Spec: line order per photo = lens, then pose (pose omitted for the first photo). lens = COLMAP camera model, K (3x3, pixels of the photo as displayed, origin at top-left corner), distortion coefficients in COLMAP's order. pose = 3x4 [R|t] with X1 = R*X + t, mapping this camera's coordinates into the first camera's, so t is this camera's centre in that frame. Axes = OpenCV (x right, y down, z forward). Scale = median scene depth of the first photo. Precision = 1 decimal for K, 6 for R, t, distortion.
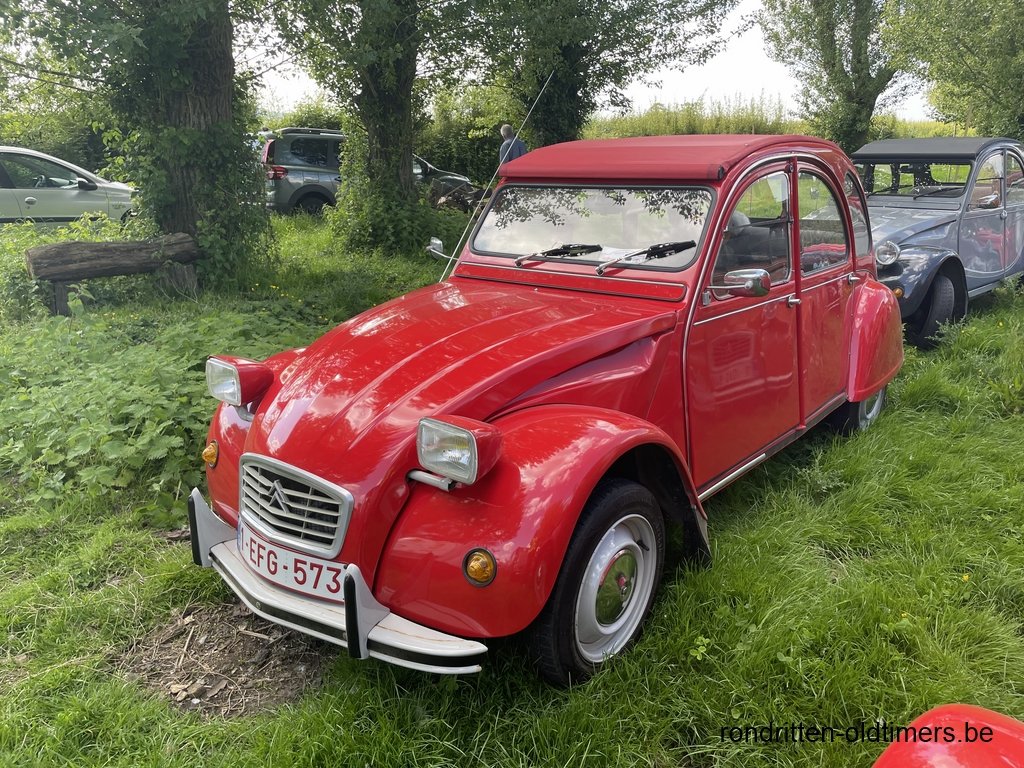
lens RADIAL K [[758.0, 0, 512.0], [0, 758.0, 384.0], [0, 0, 1]] dist [0.069585, -0.090424]
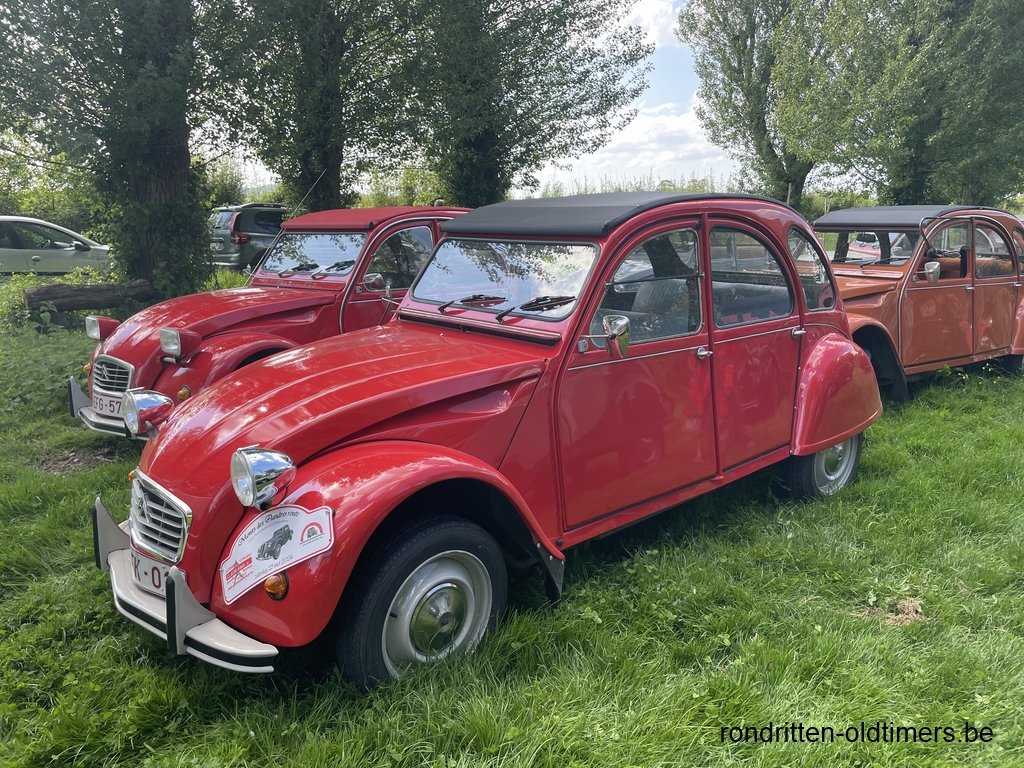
lens RADIAL K [[758.0, 0, 512.0], [0, 758.0, 384.0], [0, 0, 1]] dist [0.069585, -0.090424]
pose [[0.999821, 0.002737, -0.018717, 0.223278], [-0.004420, 0.995885, -0.090513, 0.096063], [0.018392, 0.090579, 0.995719, -0.281570]]
